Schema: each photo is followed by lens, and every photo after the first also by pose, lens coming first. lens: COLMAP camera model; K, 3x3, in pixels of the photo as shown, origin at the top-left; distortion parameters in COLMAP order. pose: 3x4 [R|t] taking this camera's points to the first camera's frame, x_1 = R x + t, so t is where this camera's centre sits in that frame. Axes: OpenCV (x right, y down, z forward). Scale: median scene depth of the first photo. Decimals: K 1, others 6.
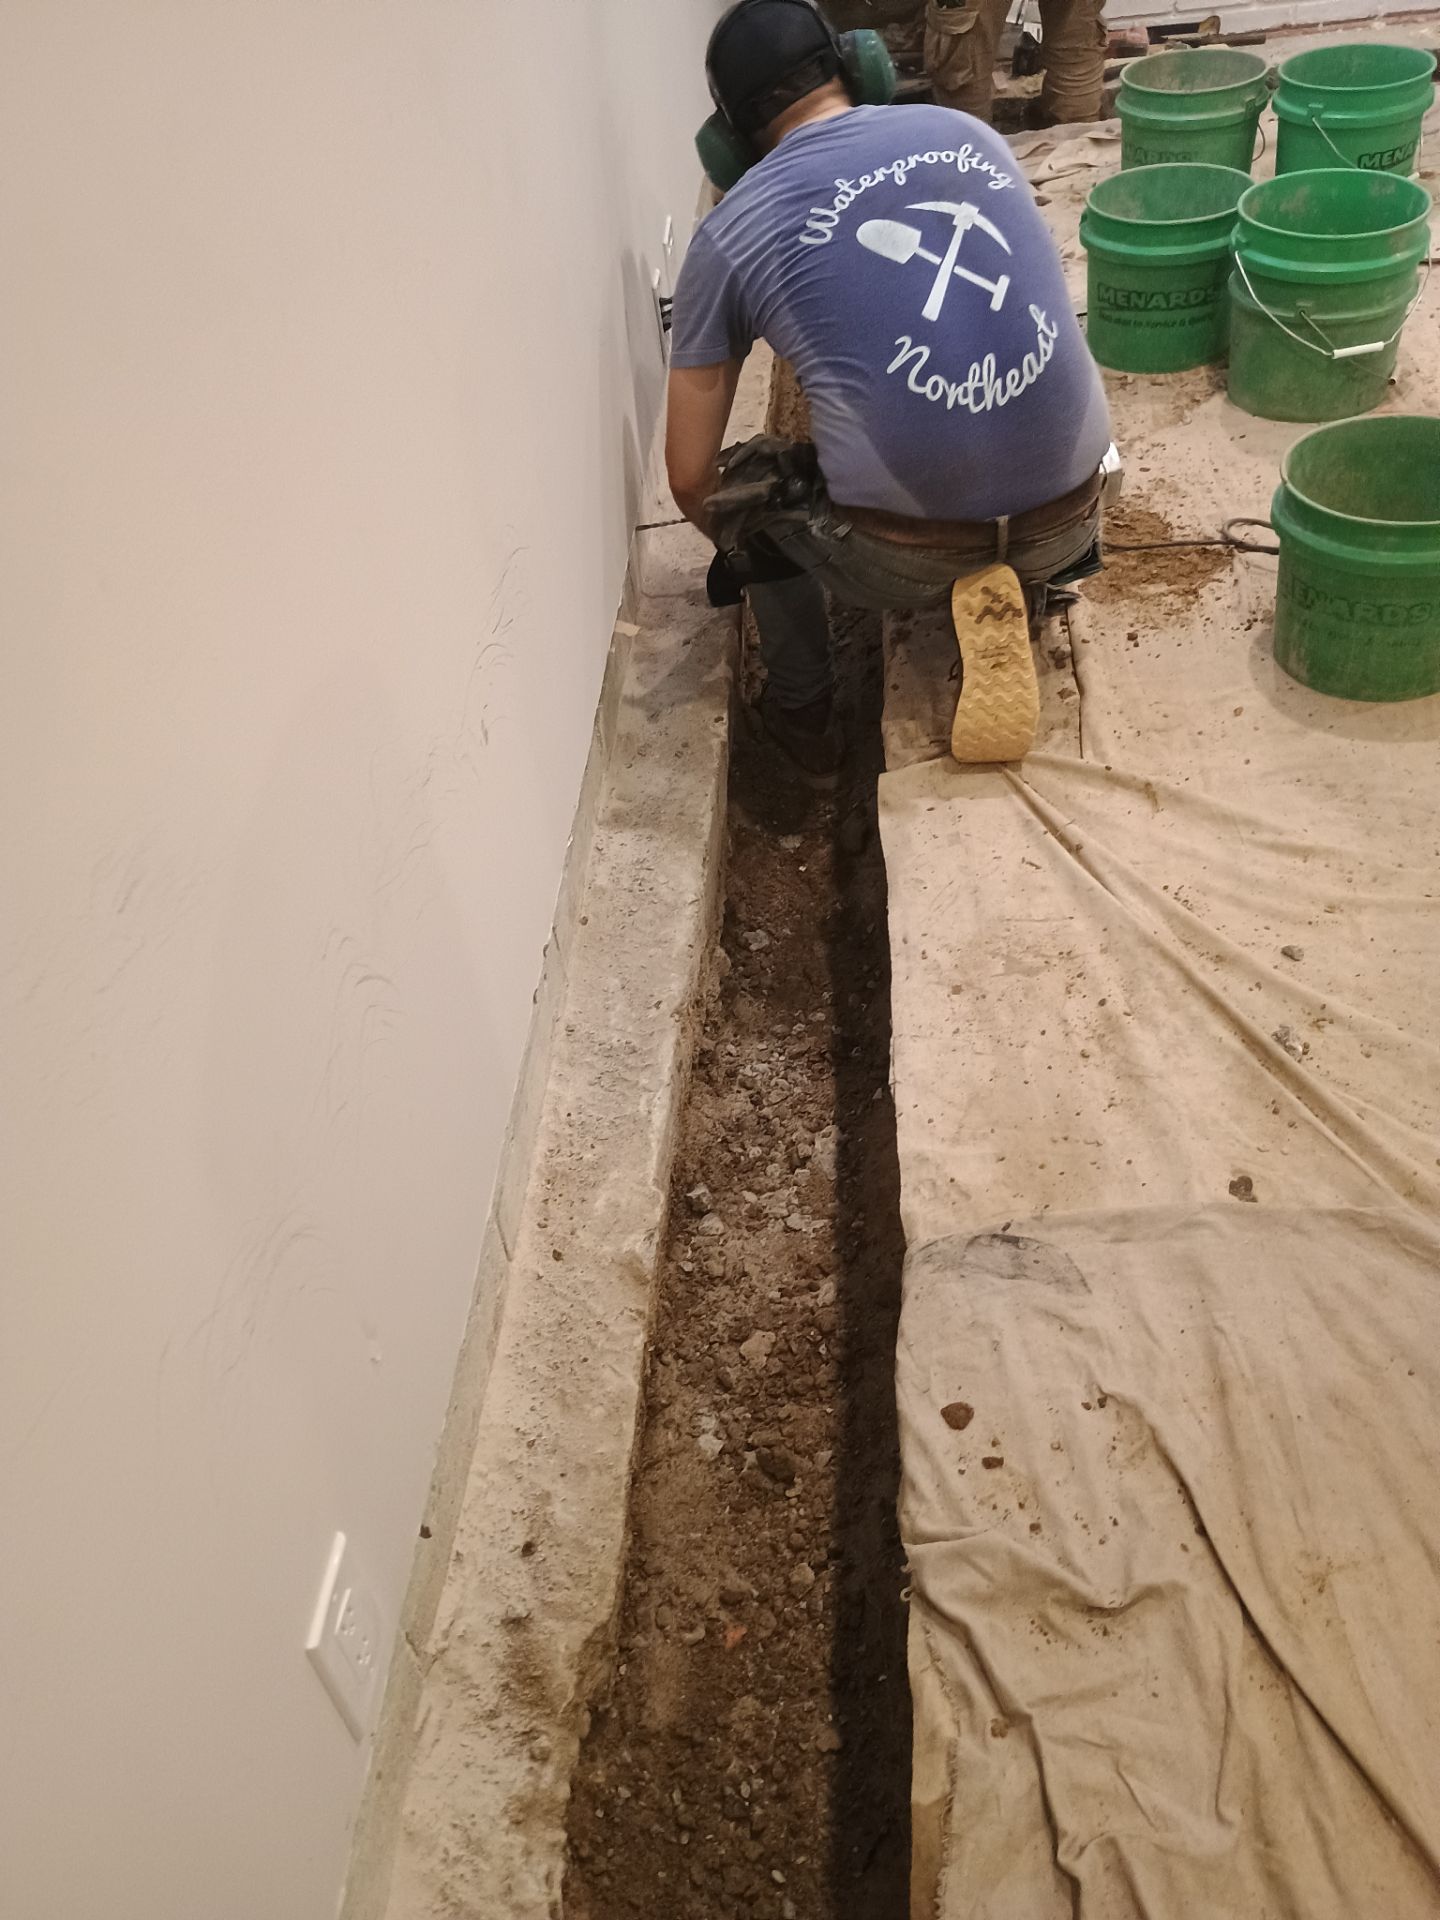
lens RADIAL K [[1680.6, 0, 719.8], [0, 1680.6, 960.2], [0, 0, 1]] dist [0.072551, -0.089078]
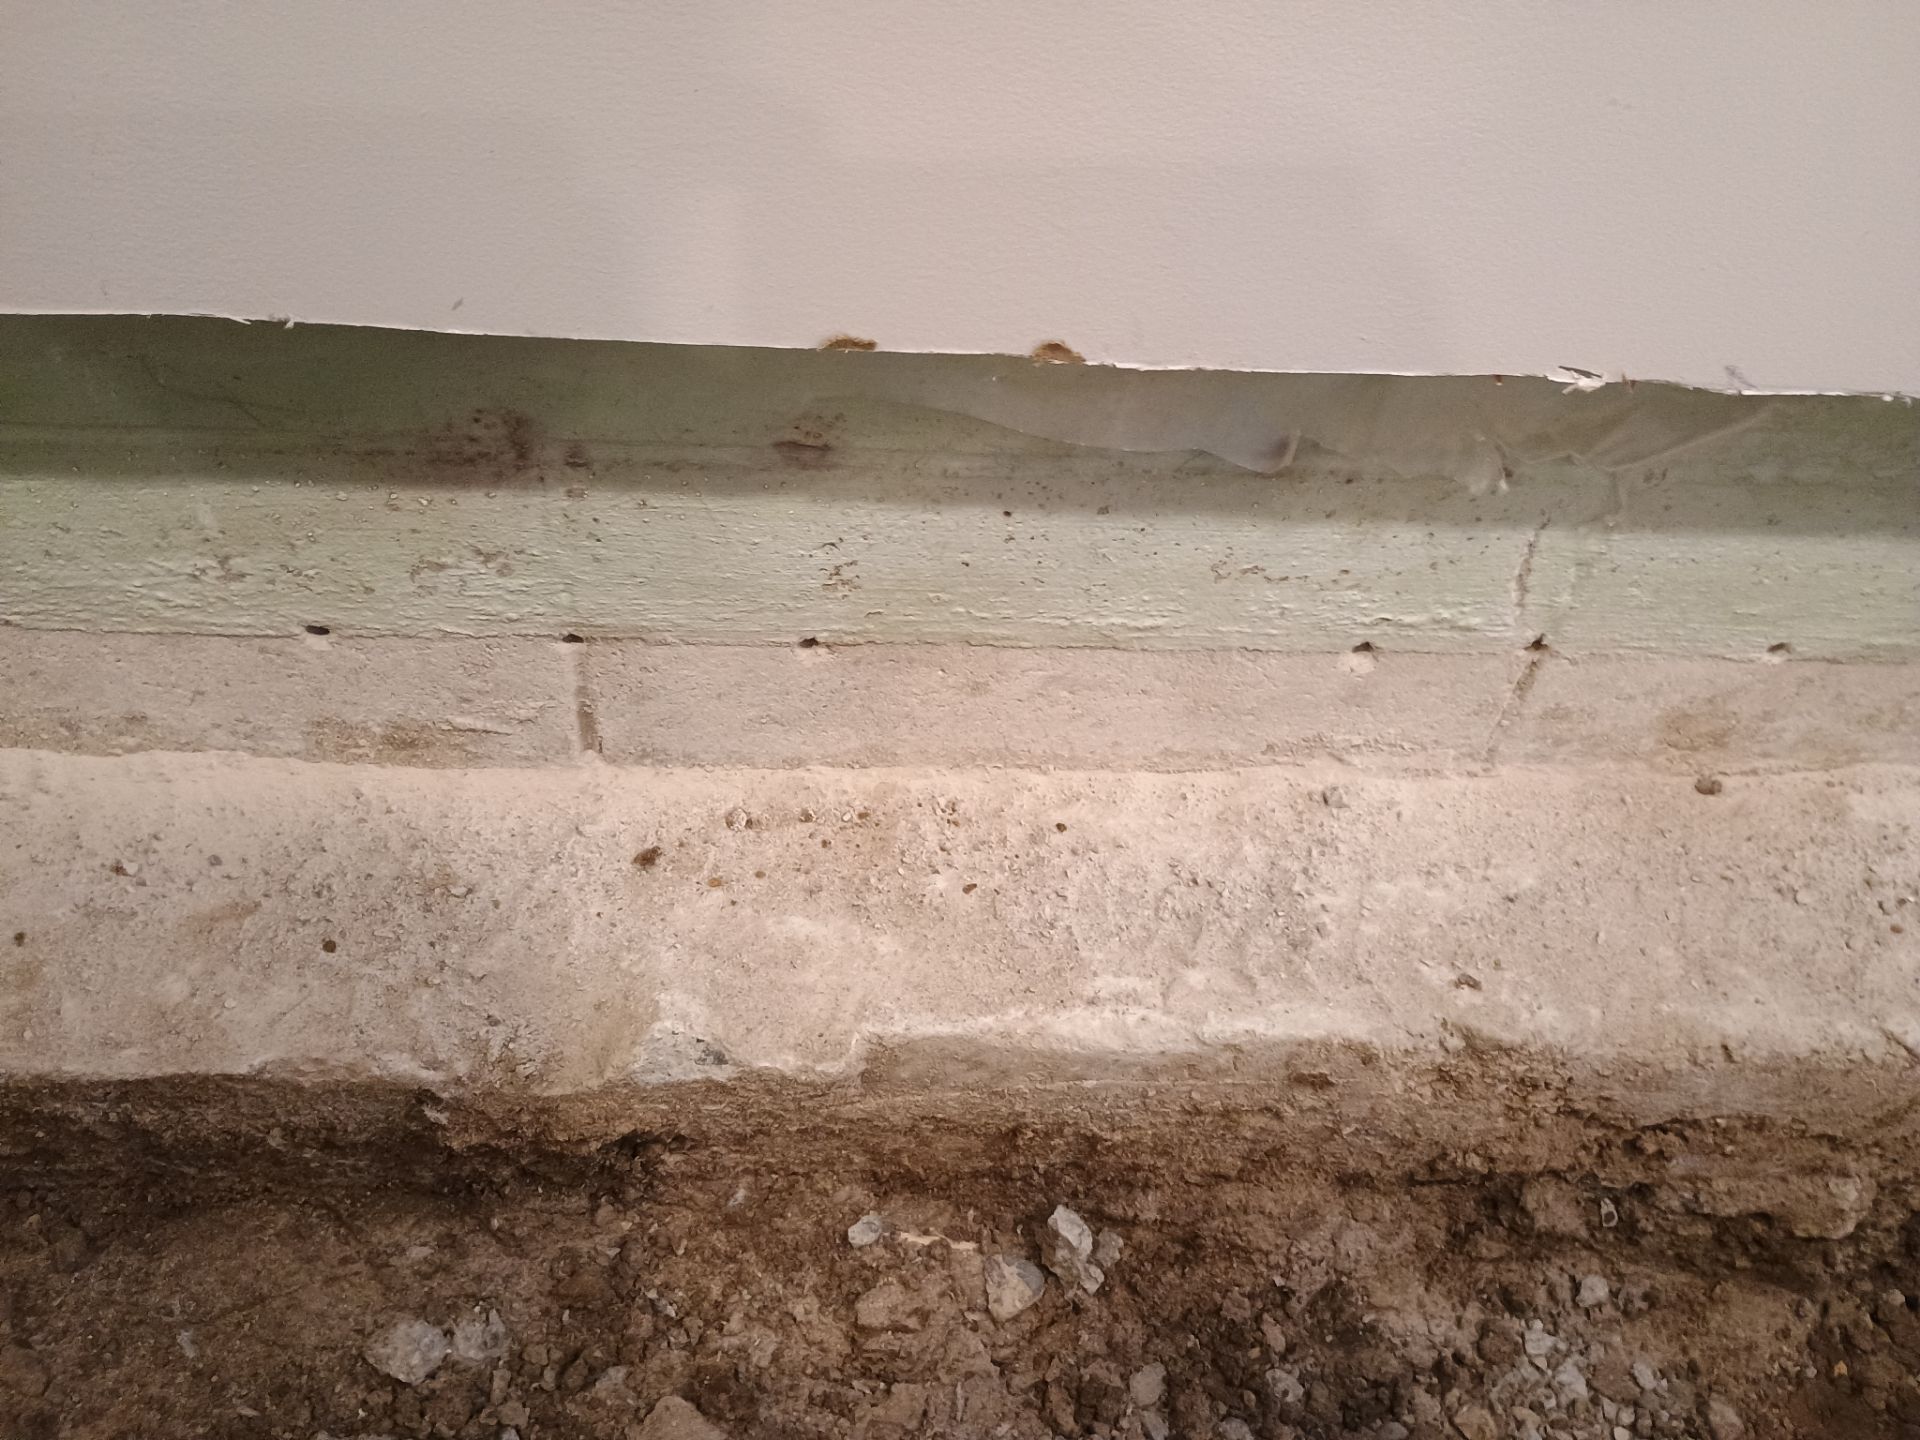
lens RADIAL K [[1680.6, 0, 961.9], [0, 1680.6, 720.0], [0, 0, 1]] dist [0.072551, -0.089078]
pose [[0.125071, 0.822712, -0.554528, 0.110480], [-0.747738, 0.445522, 0.492340, -0.101412], [0.652108, 0.353064, 0.670895, 0.662963]]
